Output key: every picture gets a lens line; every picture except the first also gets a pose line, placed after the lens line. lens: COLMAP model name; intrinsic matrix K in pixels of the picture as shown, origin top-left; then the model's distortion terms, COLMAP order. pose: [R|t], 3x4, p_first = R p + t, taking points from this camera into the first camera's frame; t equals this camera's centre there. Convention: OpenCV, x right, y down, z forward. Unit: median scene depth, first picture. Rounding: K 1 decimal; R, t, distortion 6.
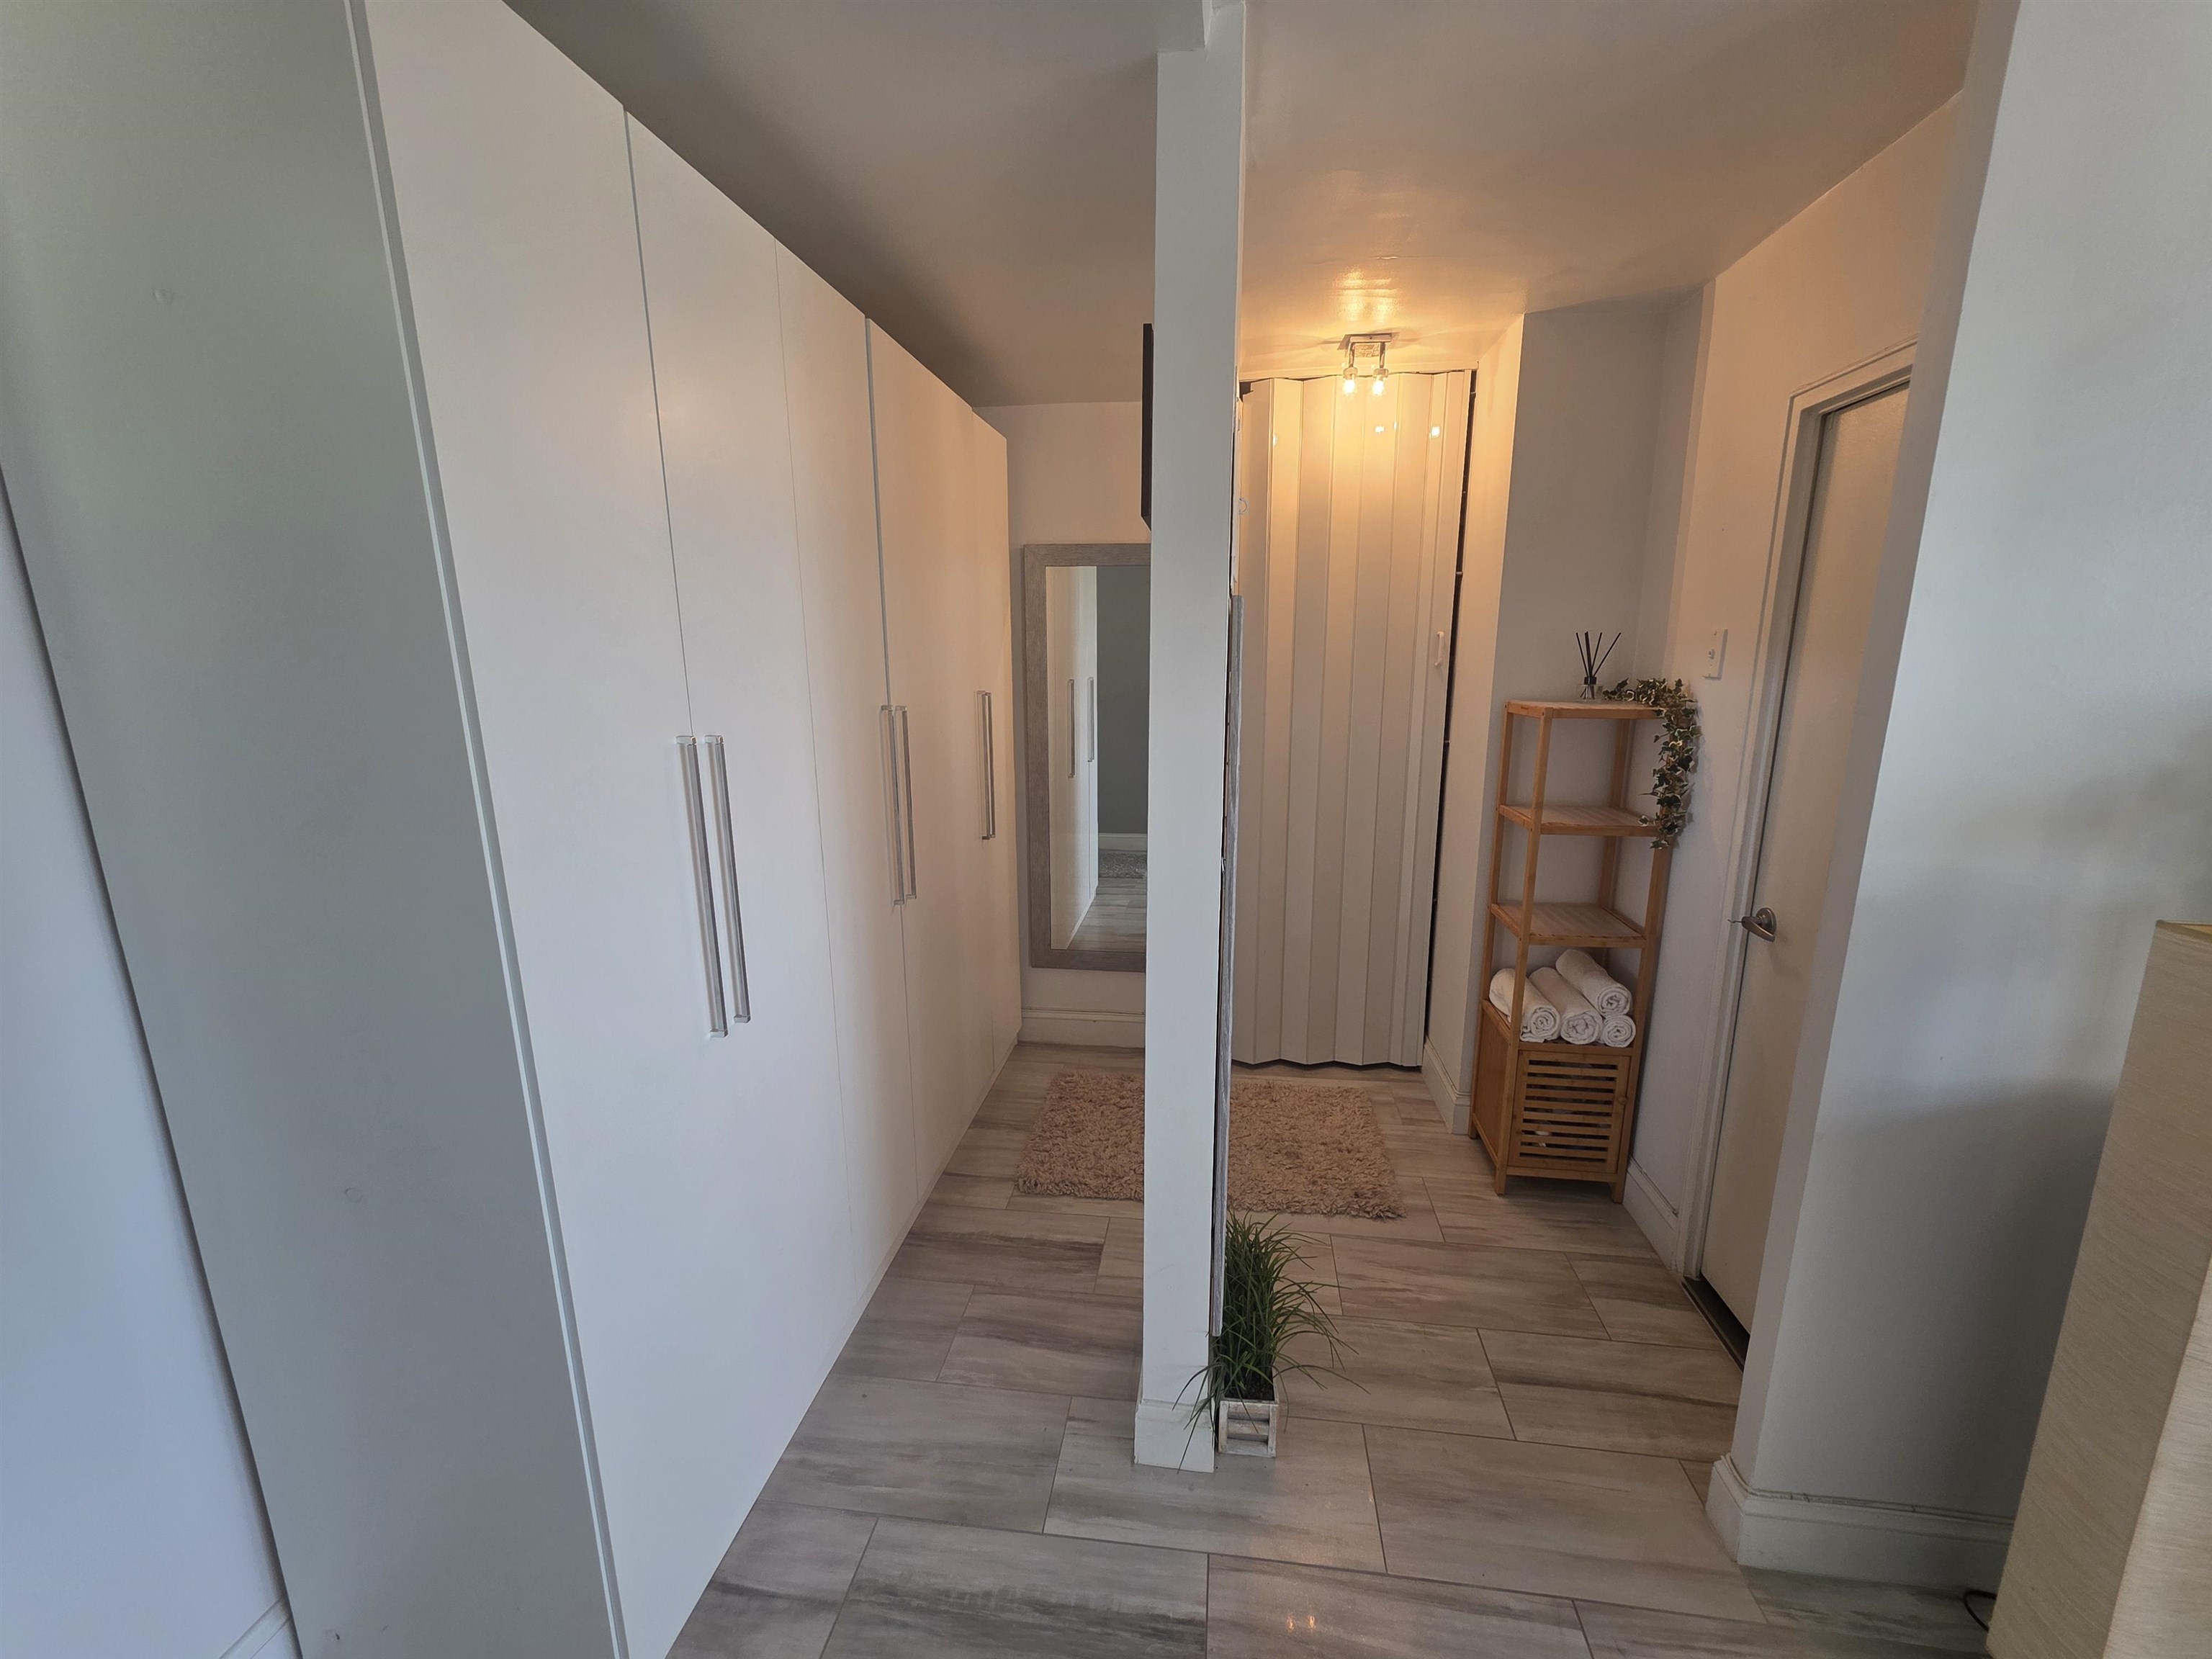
lens RADIAL K [[879.4, 0, 1123.1], [0, 879.4, 831.8], [0, 0, 1]] dist [0.003142, -0.000146]
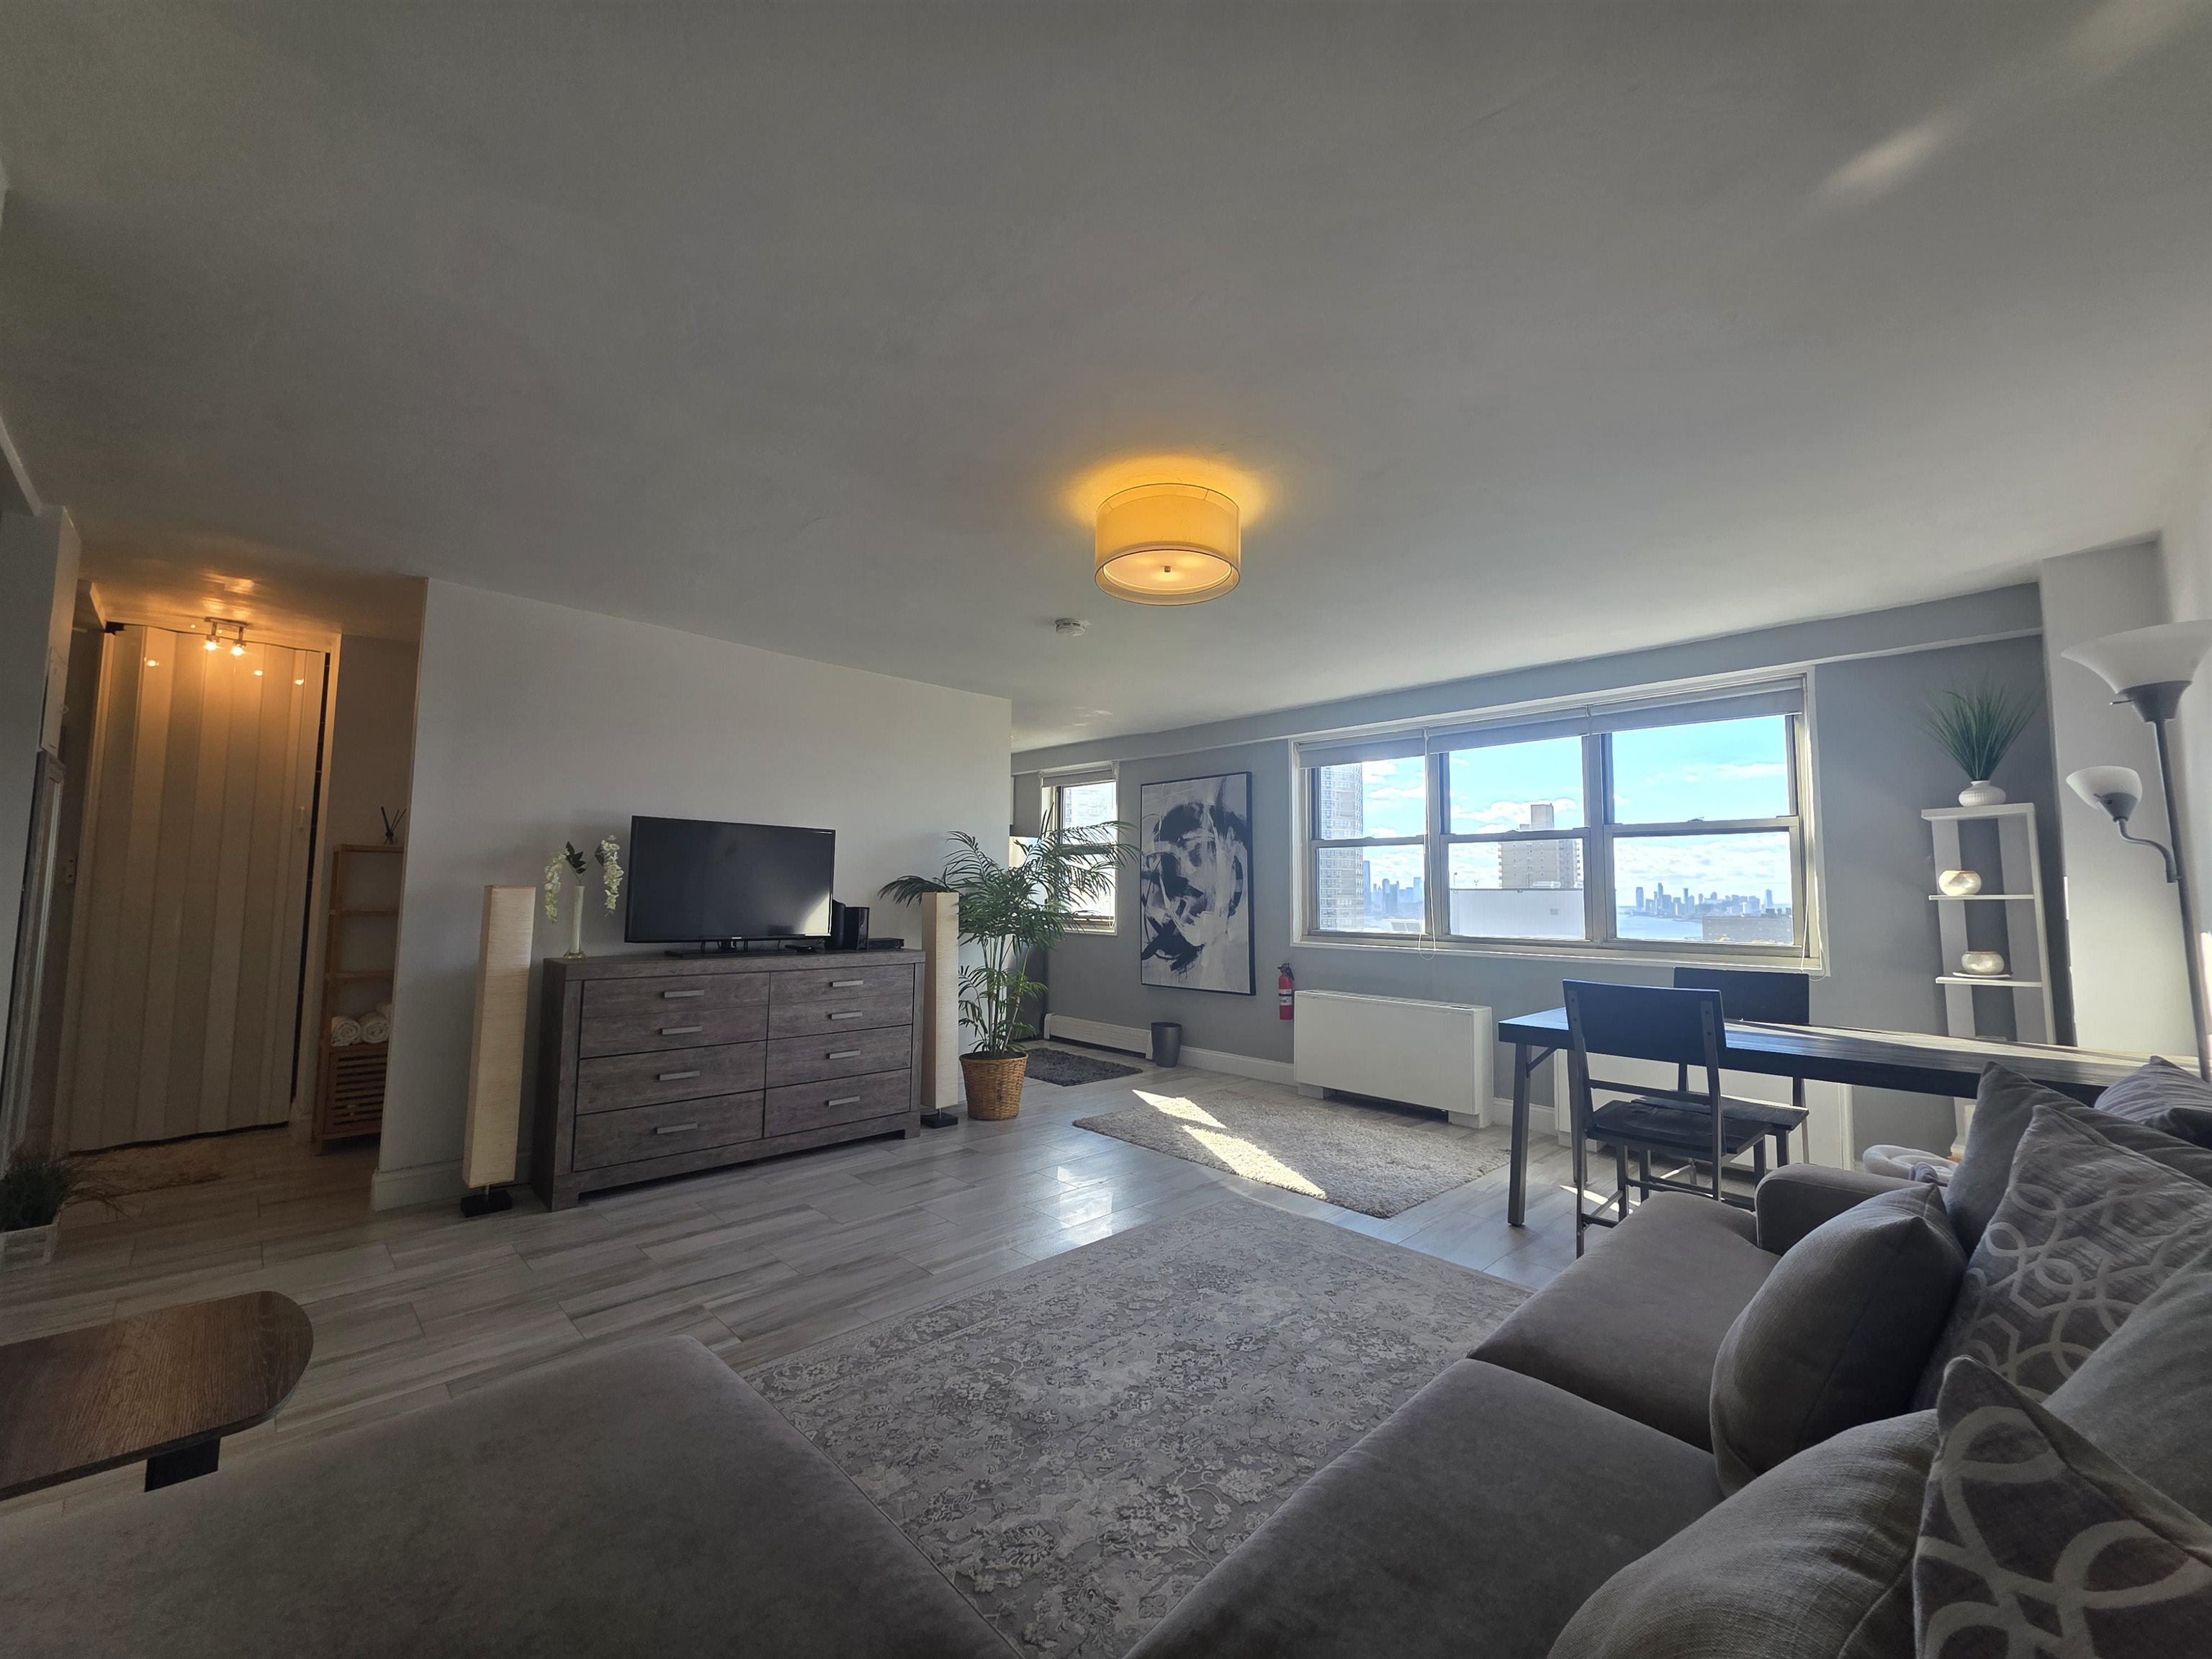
lens RADIAL K [[879.4, 0, 1122.3], [0, 879.4, 827.6], [0, 0, 1]] dist [0.003142, -0.000146]
pose [[0.606185, 0.067415, 0.792462, 0.021210], [0.147905, 0.969464, -0.195611, 0.417871], [-0.781450, 0.235786, 0.577703, -1.294992]]
